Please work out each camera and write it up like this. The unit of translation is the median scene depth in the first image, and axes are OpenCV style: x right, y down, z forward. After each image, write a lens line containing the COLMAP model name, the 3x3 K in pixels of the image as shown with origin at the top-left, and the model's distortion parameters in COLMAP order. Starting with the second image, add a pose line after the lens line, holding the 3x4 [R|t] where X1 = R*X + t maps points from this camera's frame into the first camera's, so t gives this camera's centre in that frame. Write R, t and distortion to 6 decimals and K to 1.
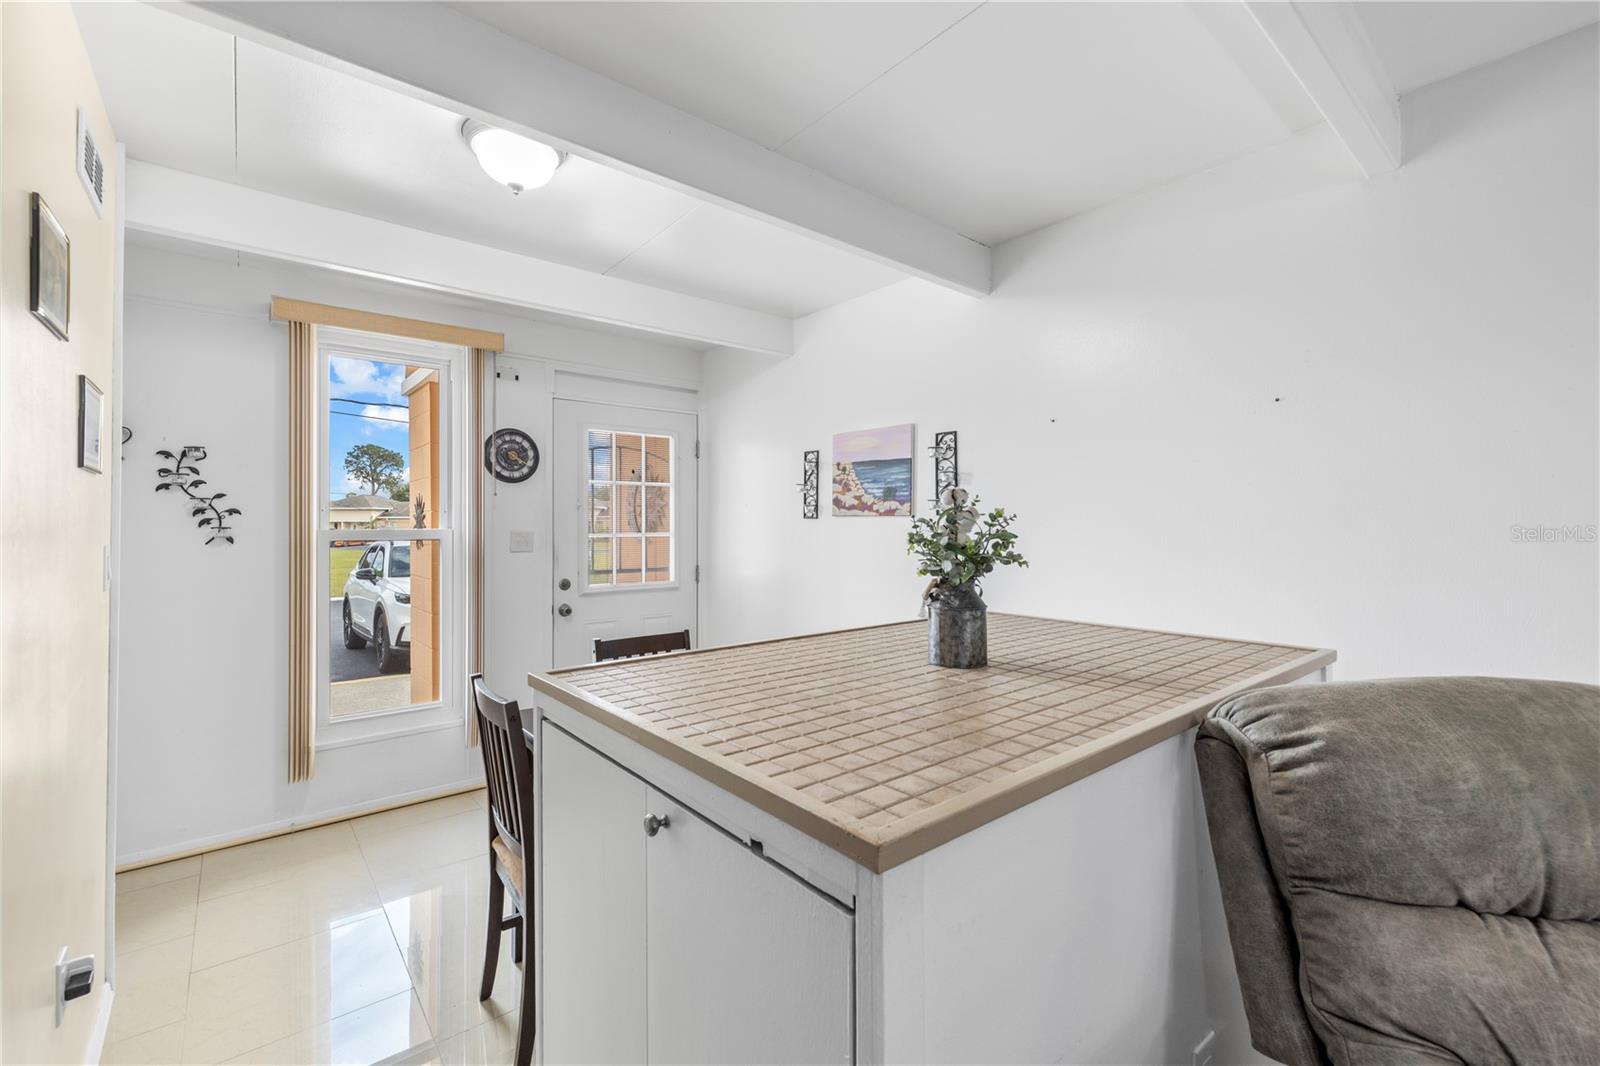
lens RADIAL K [[674.4, 0, 800.7], [0, 674.4, 527.6], [0, 0, 1]] dist [0.002243, -0.000060]
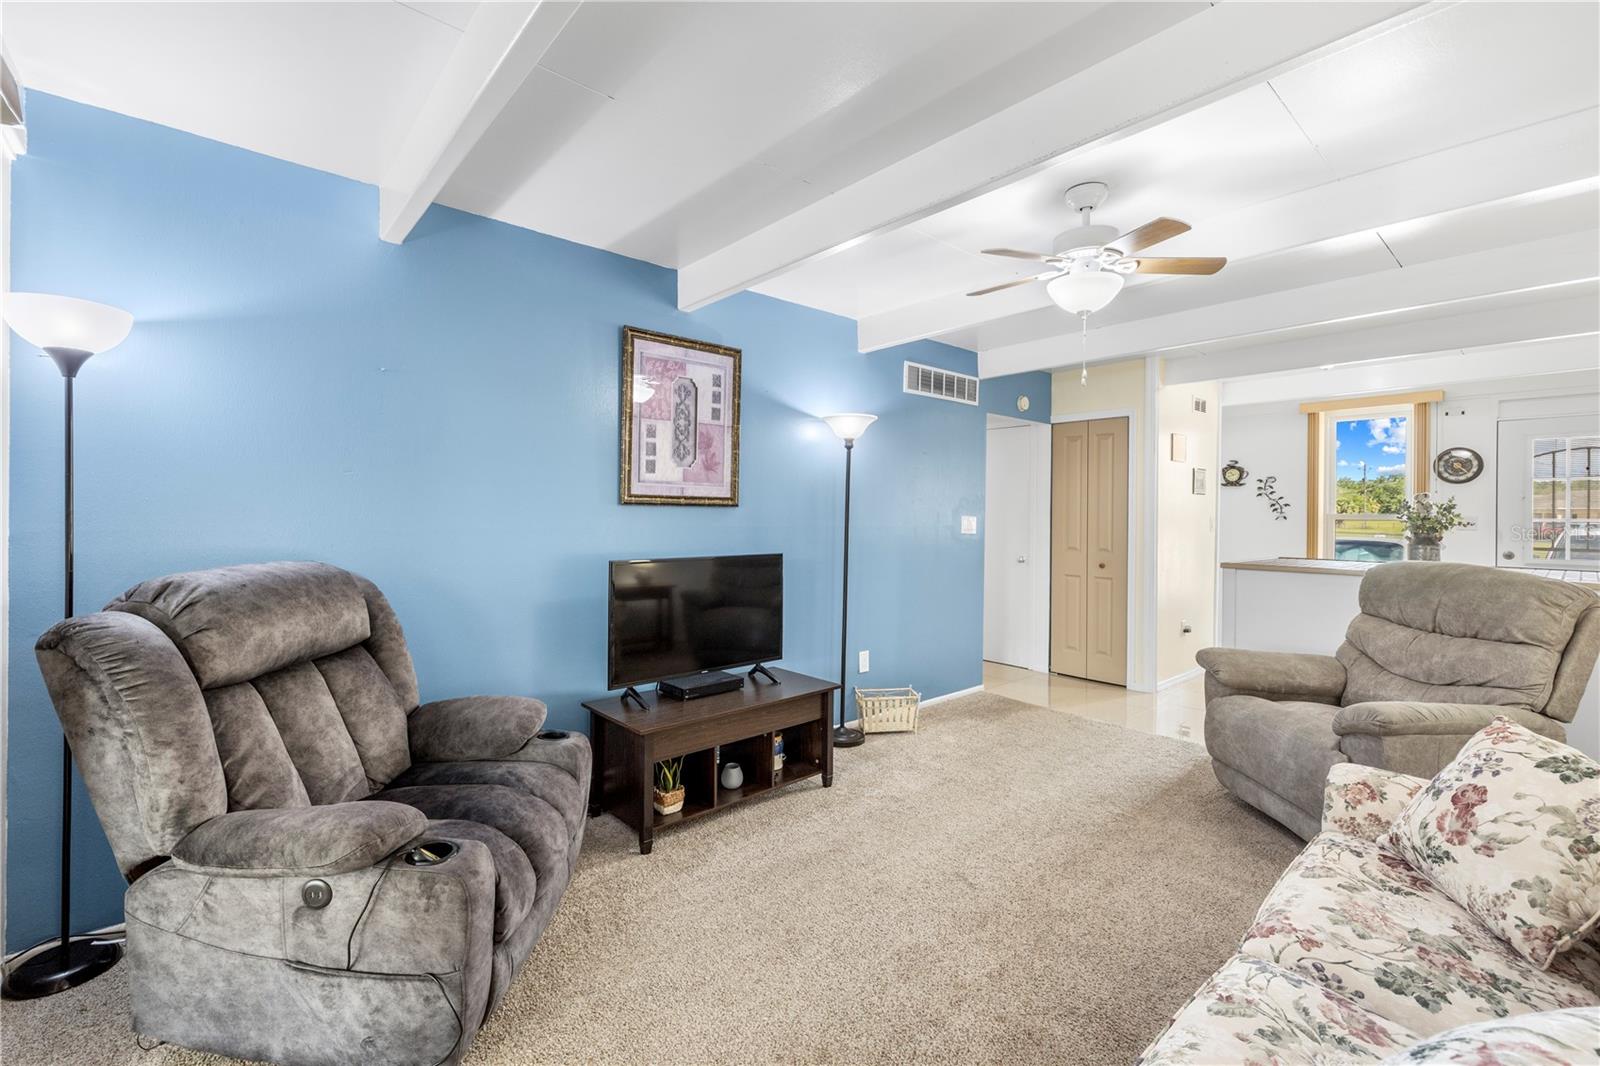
lens RADIAL K [[674.4, 0, 796.6], [0, 674.4, 511.4], [0, 0, 1]] dist [0.002243, -0.000060]
pose [[0.022571, 0.000839, -0.999745, 1.273695], [-0.012198, 0.999925, 0.000564, 0.014930], [0.999671, 0.012182, 0.022579, -0.616297]]
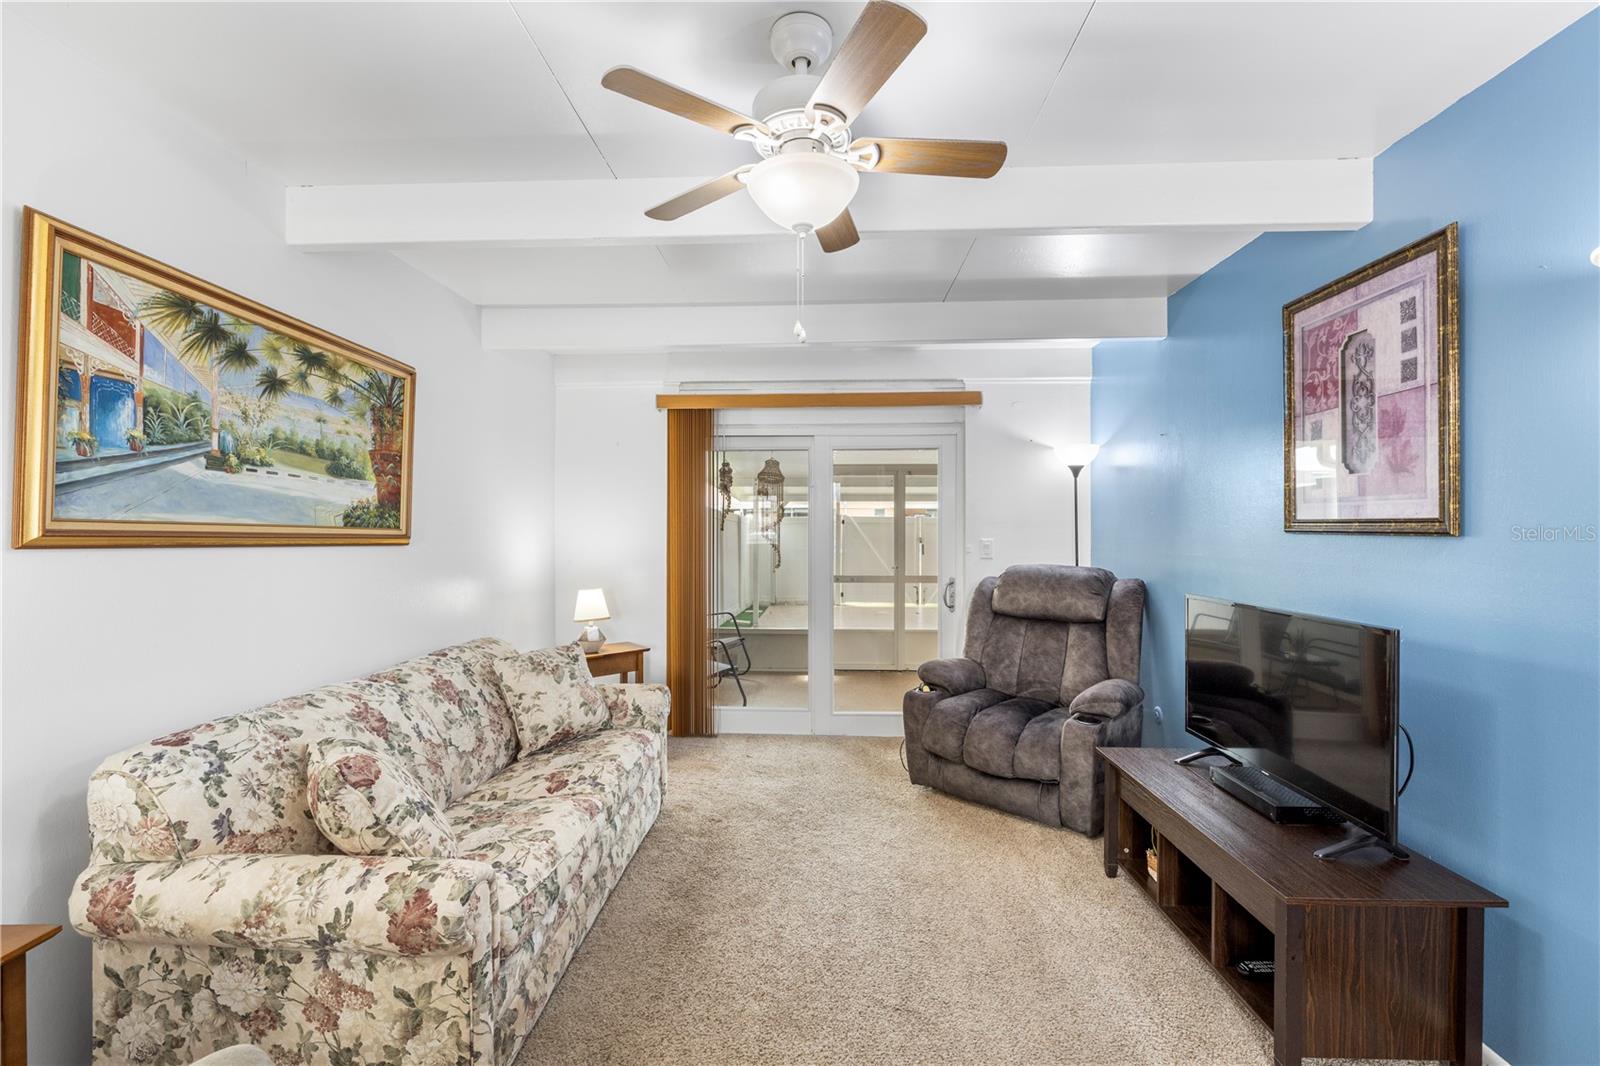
lens RADIAL K [[674.4, 0, 800.3], [0, 674.4, 532.0], [0, 0, 1]] dist [0.002243, -0.000060]
pose [[-0.743616, -0.004085, 0.668594, 0.130331], [0.001237, 0.999971, 0.007486, -0.000055], [-0.668605, 0.006394, -0.743590, 0.131377]]
